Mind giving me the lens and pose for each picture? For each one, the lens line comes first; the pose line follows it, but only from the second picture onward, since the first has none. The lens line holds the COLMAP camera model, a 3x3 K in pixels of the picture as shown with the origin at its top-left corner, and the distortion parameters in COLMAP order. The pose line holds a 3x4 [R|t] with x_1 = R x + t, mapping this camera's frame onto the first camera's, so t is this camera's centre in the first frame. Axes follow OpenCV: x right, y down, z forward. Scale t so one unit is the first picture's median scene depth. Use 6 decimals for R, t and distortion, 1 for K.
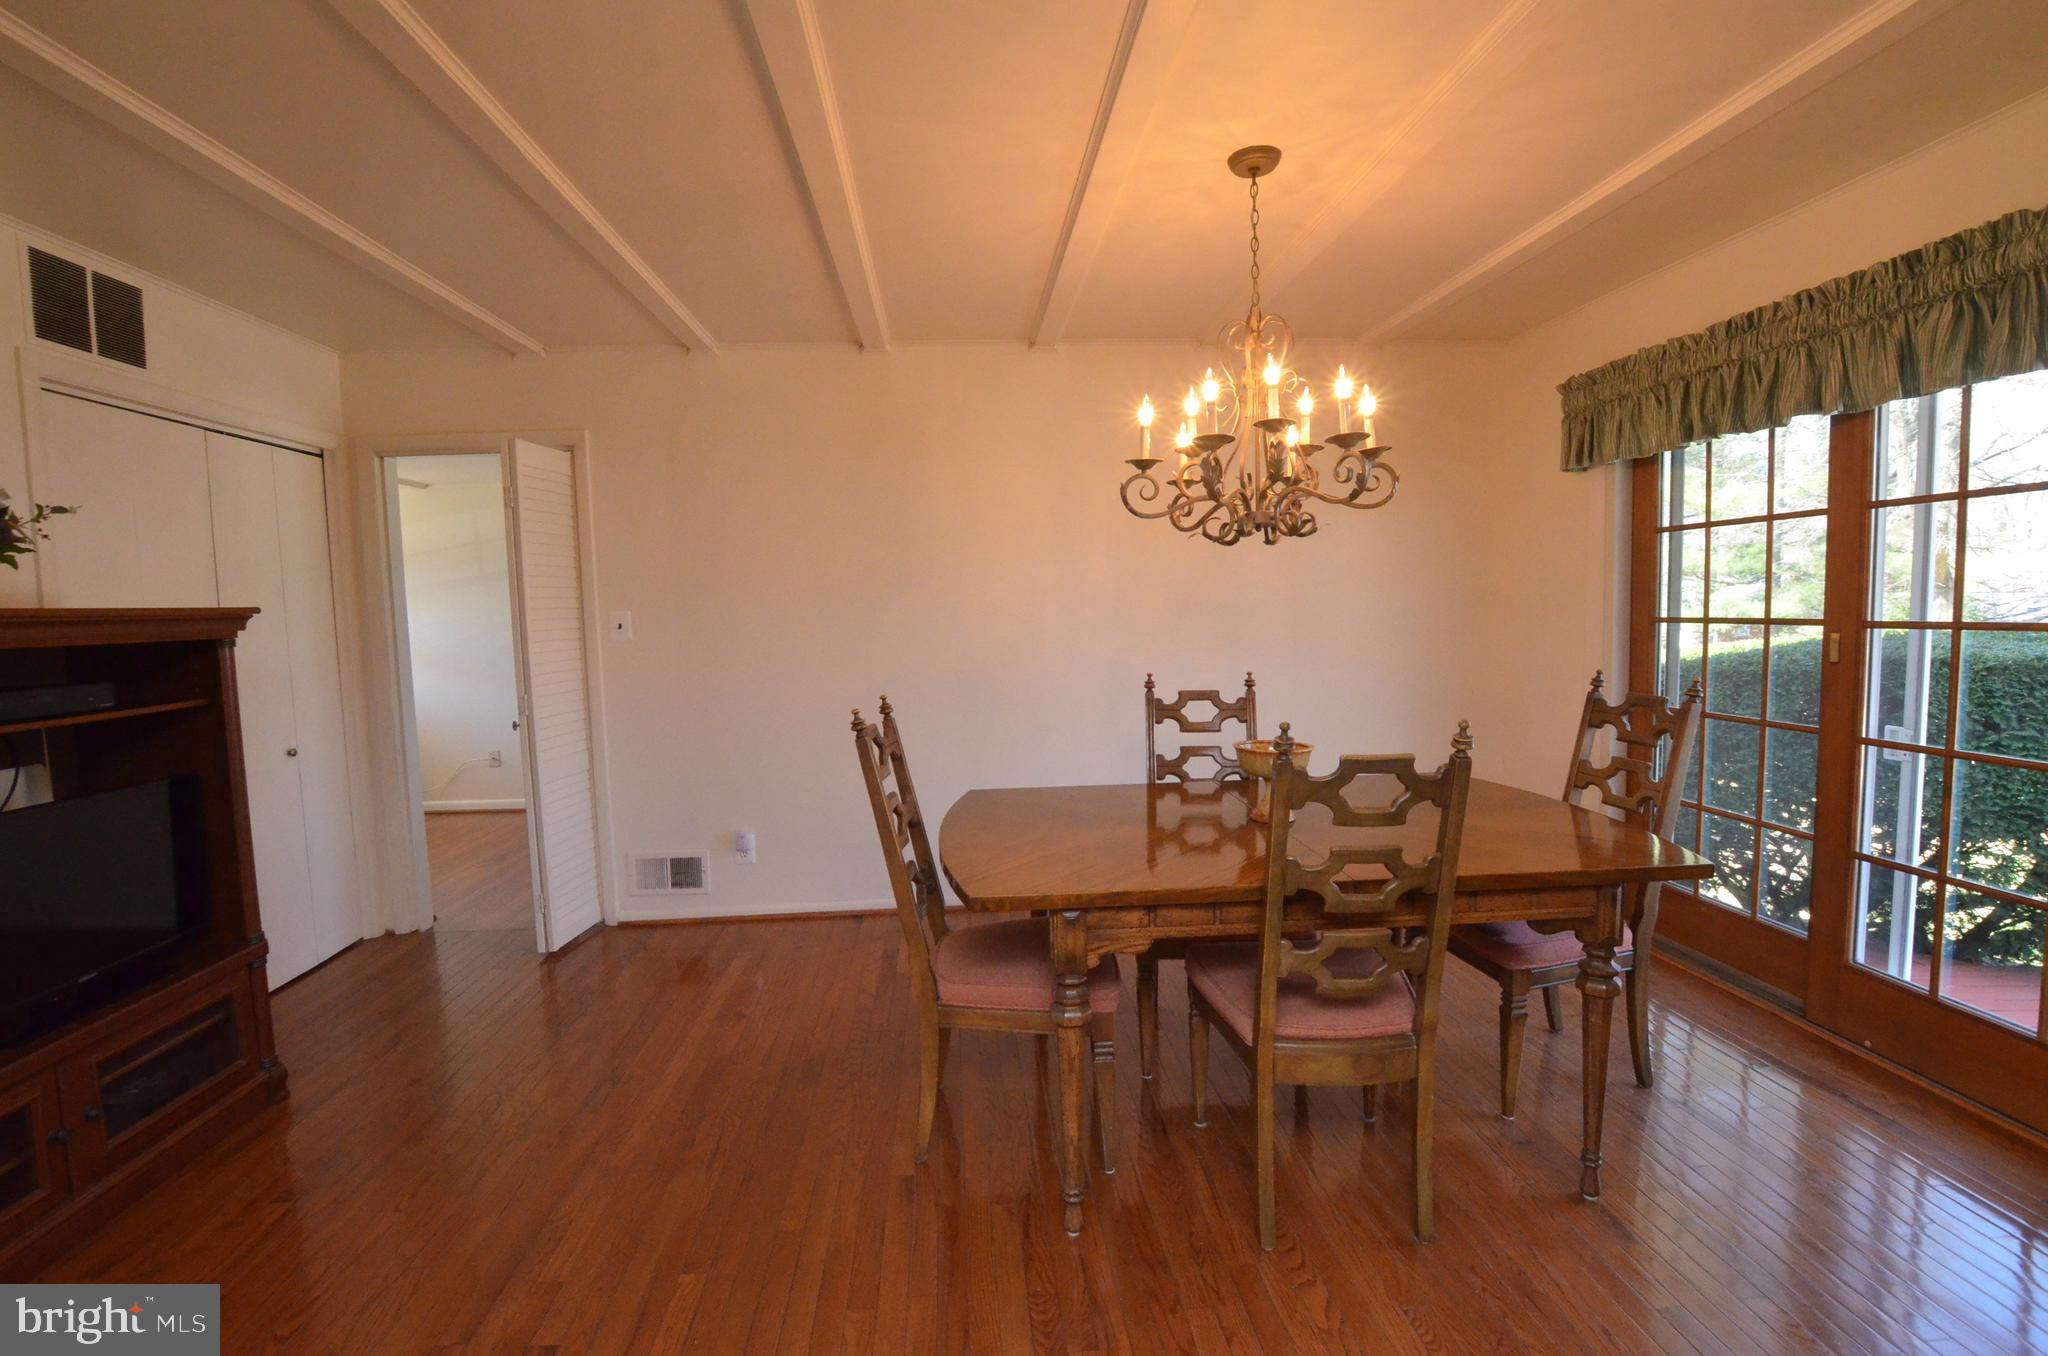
lens RADIAL K [[897.0, 0, 1014.4], [0, 897.0, 676.2], [0, 0, 1]] dist [-0.033463, 0.001512]
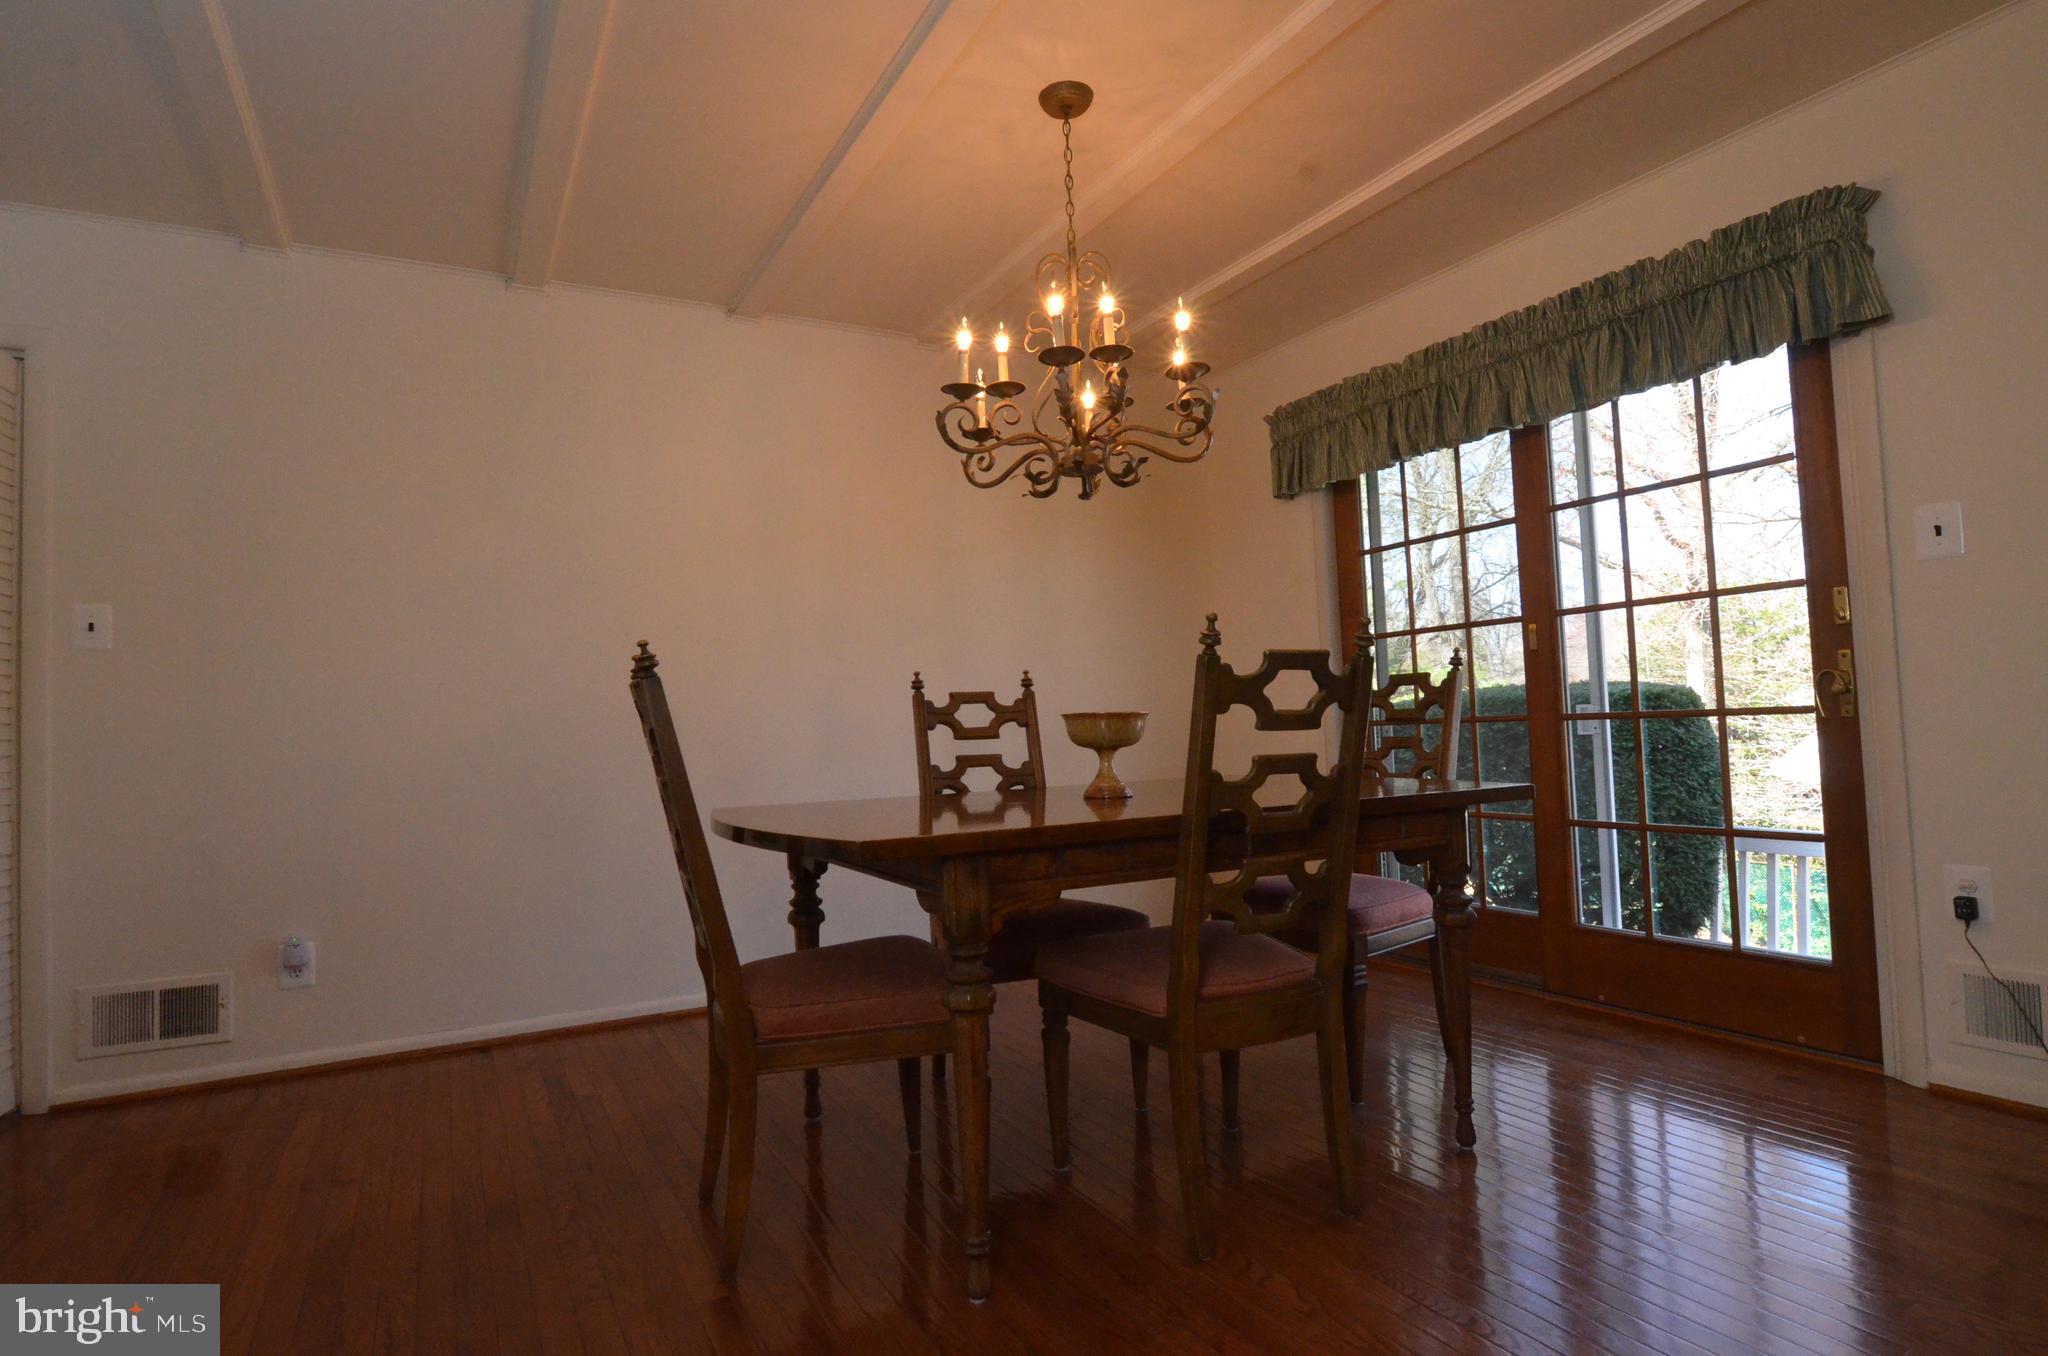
lens RADIAL K [[1049.7, 0, 1027.2], [0, 1049.7, 672.8], [0, 0, 1]] dist [-0.027816, 0.001144]
pose [[0.905963, 0.013064, 0.423156, -0.207627], [0.046708, 0.990338, -0.130575, 0.157039], [-0.420773, 0.138061, 0.896599, 0.078917]]
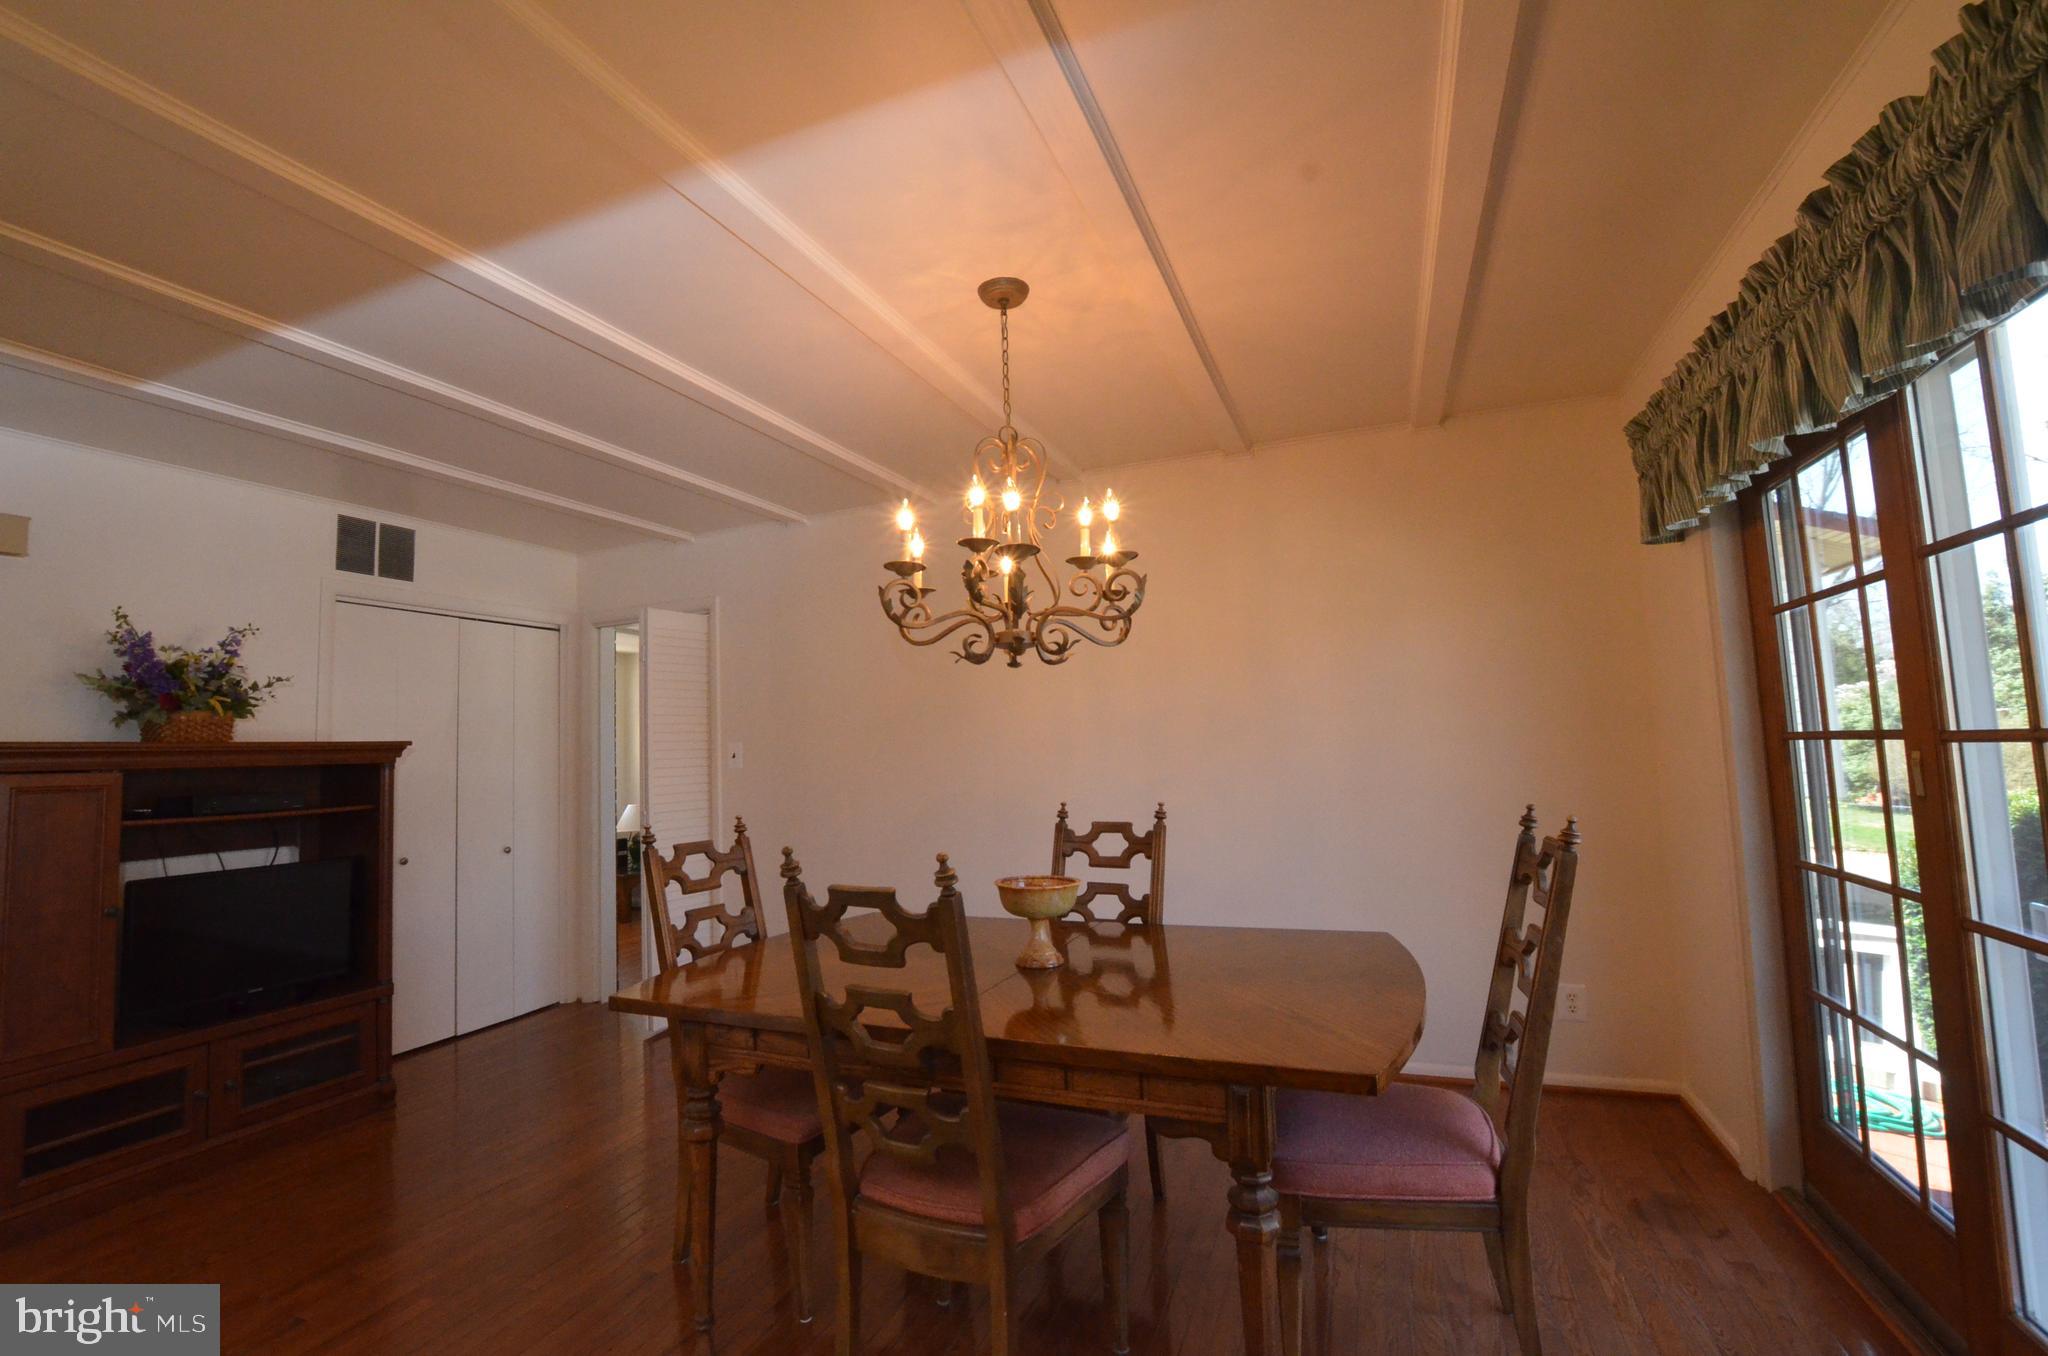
lens RADIAL K [[897.0, 0, 1008.6], [0, 897.0, 669.8], [0, 0, 1]] dist [-0.033463, 0.001512]
pose [[0.898133, -0.046919, -0.437213, 0.620472], [-0.020020, 0.988897, -0.147249, -0.001219], [0.439268, 0.141002, 0.887222, 0.128334]]
